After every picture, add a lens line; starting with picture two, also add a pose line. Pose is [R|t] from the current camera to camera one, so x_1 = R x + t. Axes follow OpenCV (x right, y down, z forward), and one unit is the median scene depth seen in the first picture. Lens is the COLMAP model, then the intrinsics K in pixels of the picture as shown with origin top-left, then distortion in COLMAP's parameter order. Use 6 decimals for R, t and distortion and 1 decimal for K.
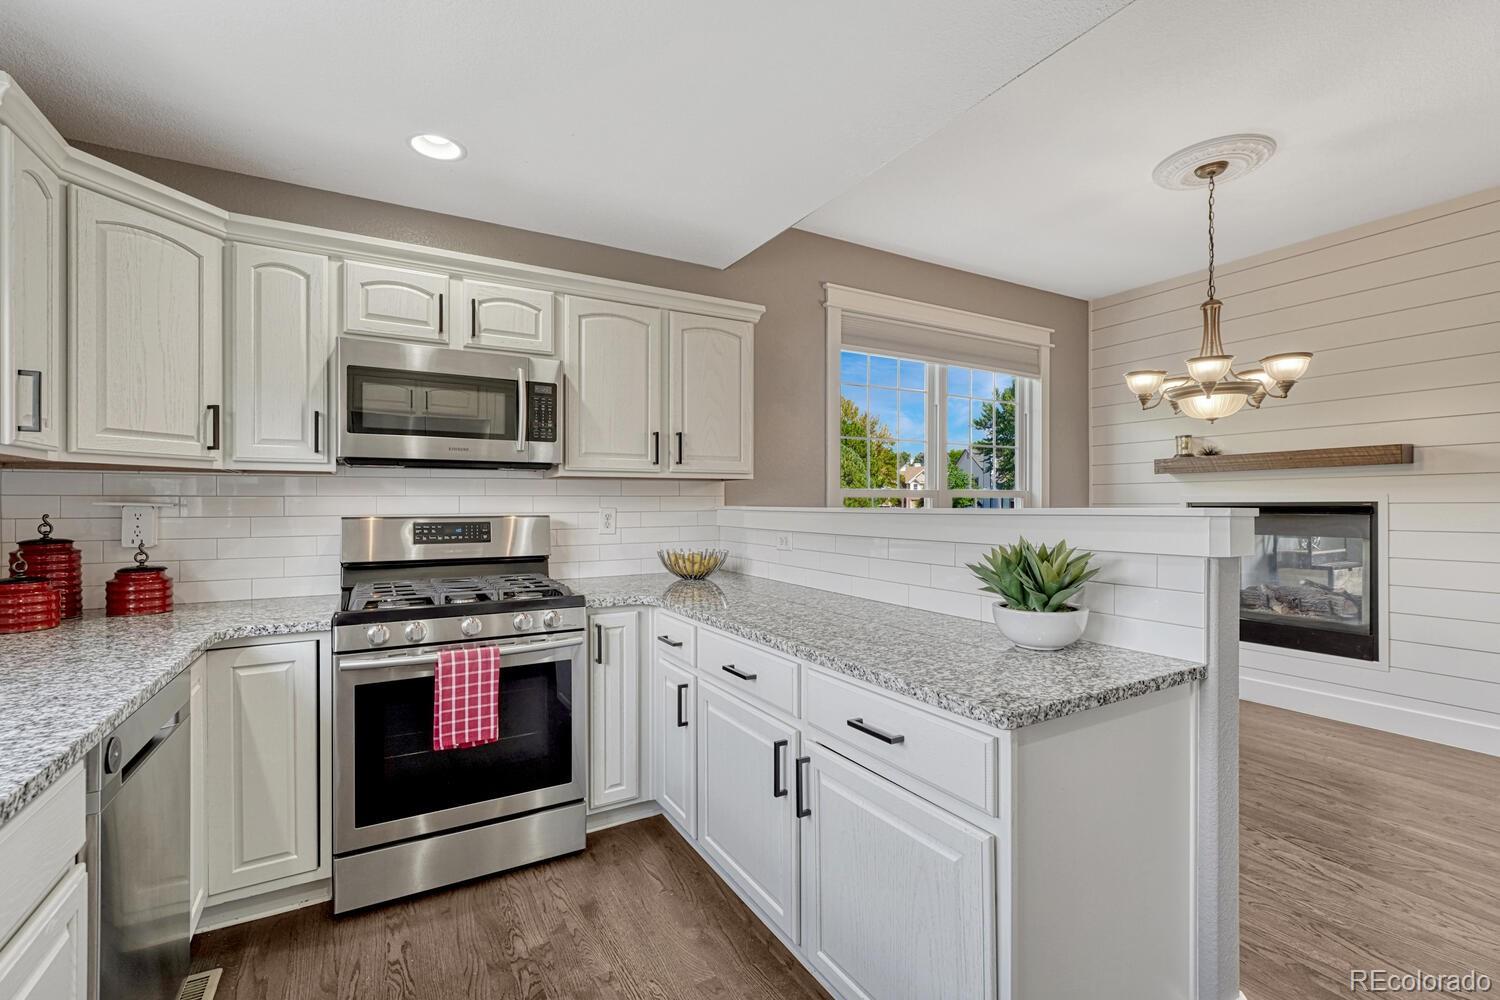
lens RADIAL K [[642.9, 0, 755.3], [0, 642.9, 504.1], [0, 0, 1]] dist [-0.003502, 0.000040]
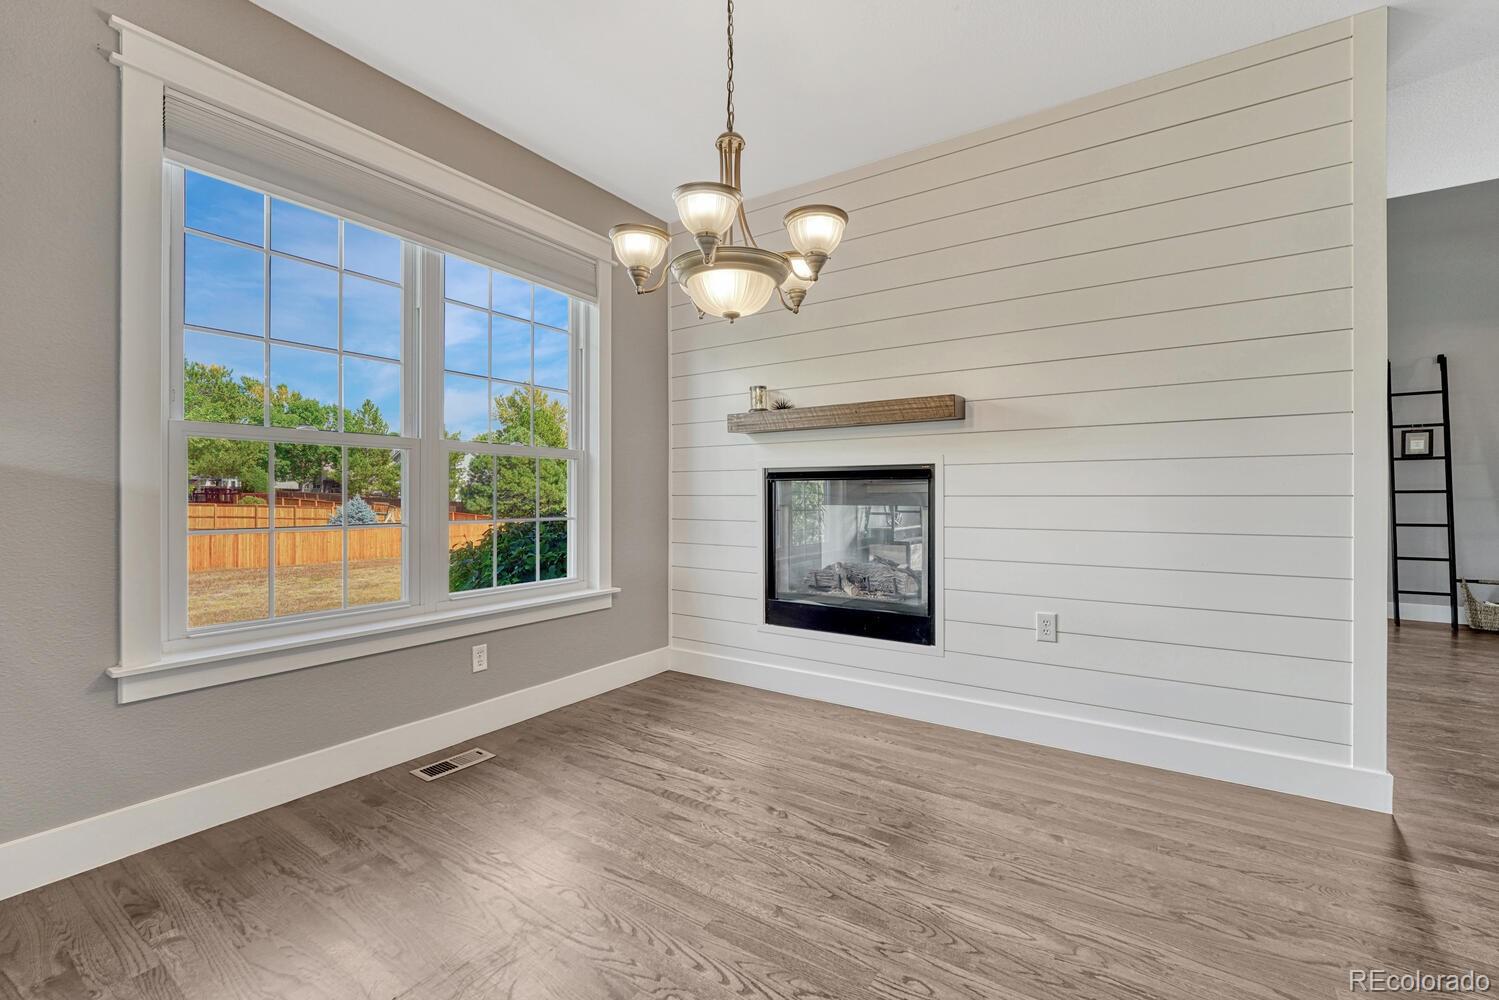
lens RADIAL K [[627.4, 0, 749.5], [0, 627.4, 500.0], [0, 0, 1]] dist [-0.001736, -0.000182]
pose [[0.896151, -0.000814, 0.443749, 0.361497], [-0.002057, 0.999980, 0.005988, 0.041070], [-0.443745, -0.006279, 0.896131, 0.341036]]
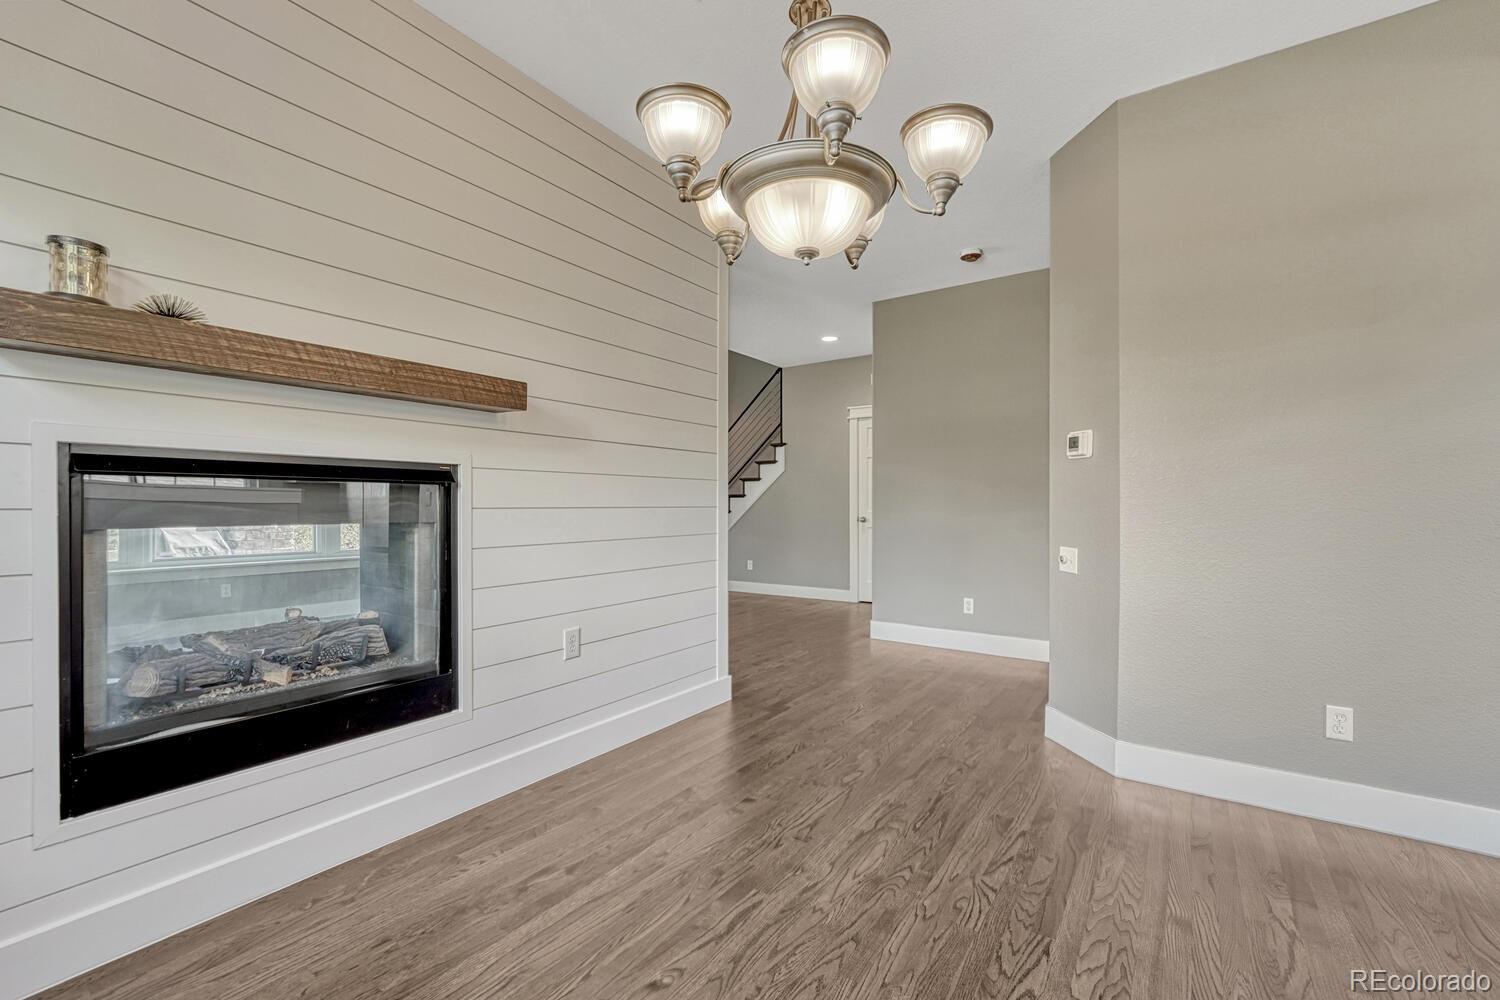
lens RADIAL K [[630.9, 0, 753.5], [0, 630.9, 511.6], [0, 0, 1]] dist [-0.011318, -0.000054]
pose [[-0.433164, -0.002632, 0.901311, 0.262752], [0.003460, 0.999984, 0.004584, 0.041746], [-0.901308, 0.005104, -0.433148, 1.001166]]
